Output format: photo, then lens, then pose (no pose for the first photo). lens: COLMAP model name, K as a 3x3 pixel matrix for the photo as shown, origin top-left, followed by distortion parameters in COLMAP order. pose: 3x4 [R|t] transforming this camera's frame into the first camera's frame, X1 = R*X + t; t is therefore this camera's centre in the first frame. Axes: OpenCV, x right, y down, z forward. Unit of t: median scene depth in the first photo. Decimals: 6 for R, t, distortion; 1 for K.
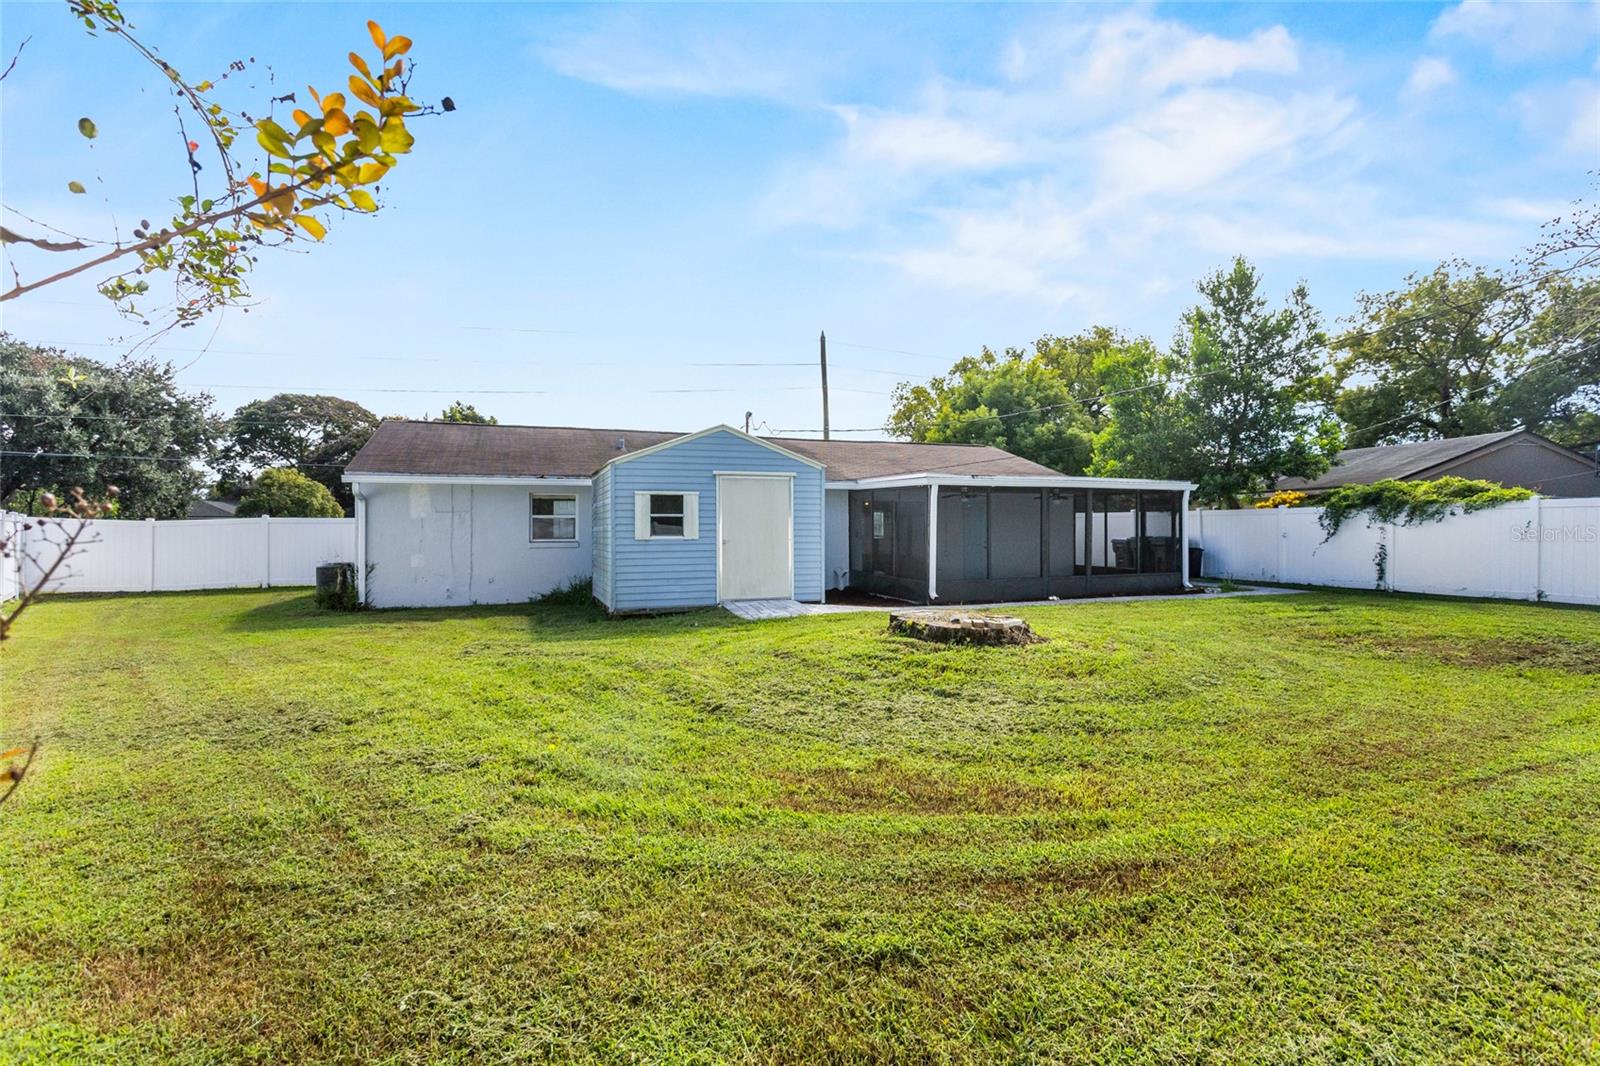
lens RADIAL K [[767.7, 0, 802.9], [0, 767.7, 522.7], [0, 0, 1]] dist [-0.001886, 0.000033]
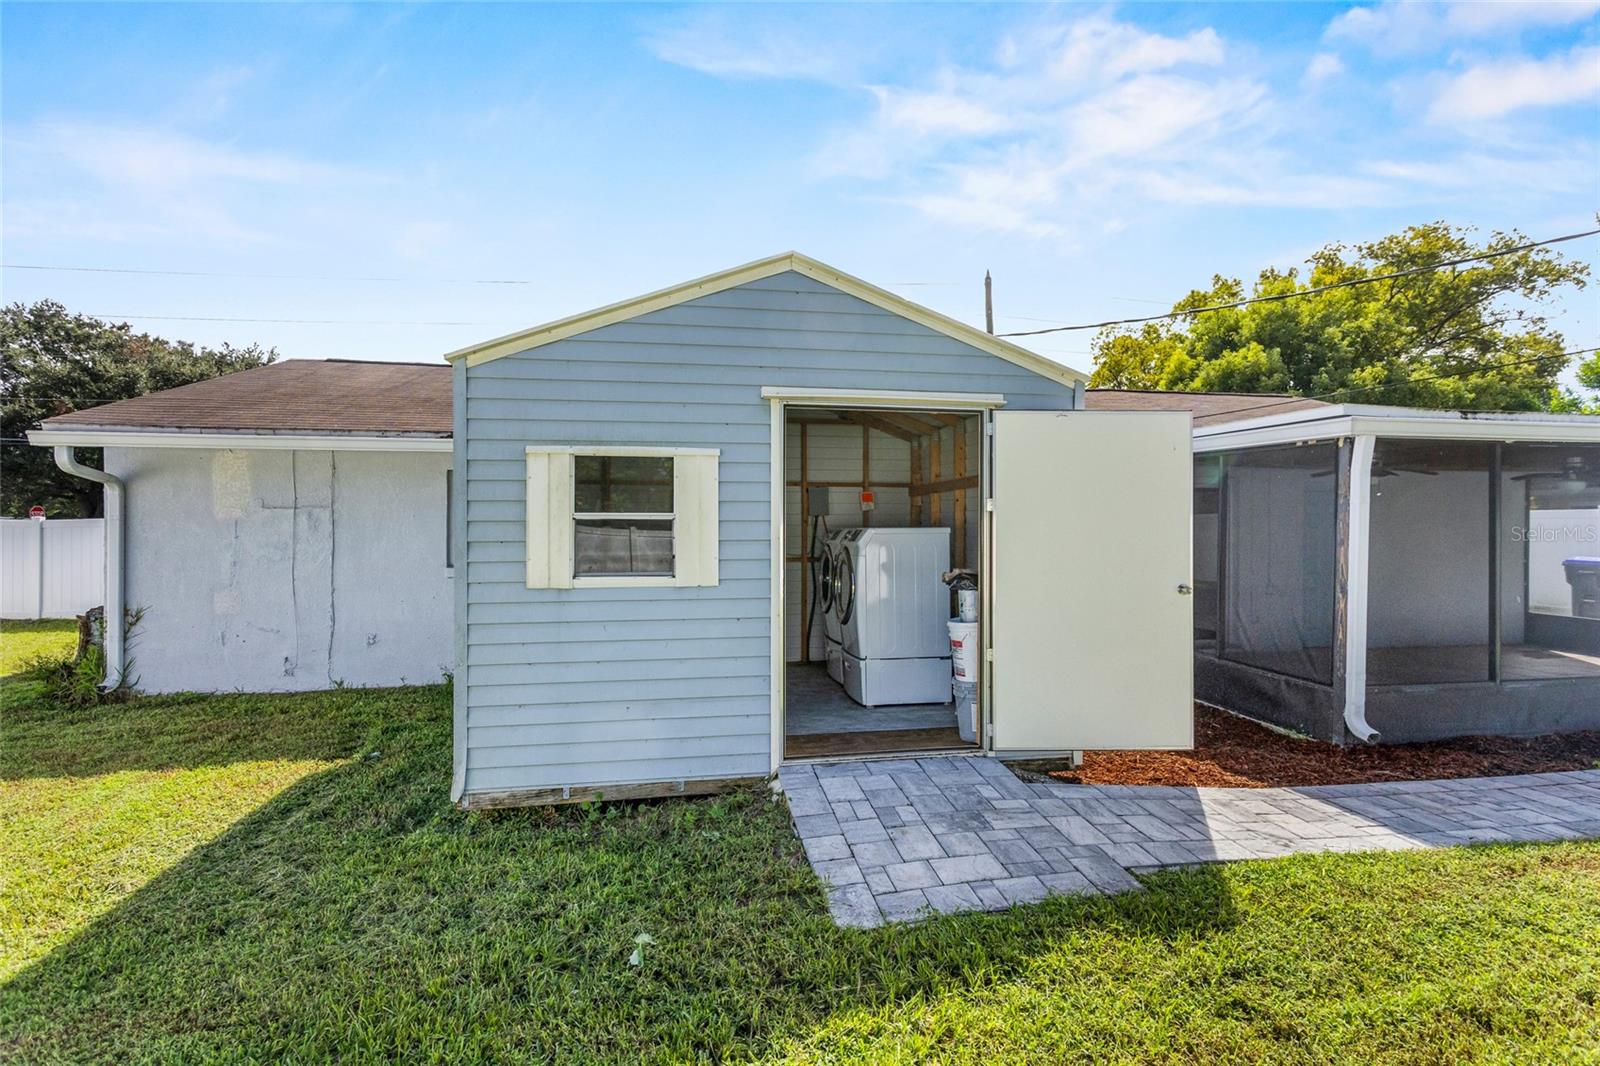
lens RADIAL K [[767.7, 0, 802.9], [0, 767.7, 522.7], [0, 0, 1]] dist [-0.001886, 0.000033]
pose [[0.982506, 0.004027, -0.186189, -0.029920], [-0.003398, 0.999987, 0.003699, -0.007013], [0.186202, -0.003002, 0.982507, 0.578041]]
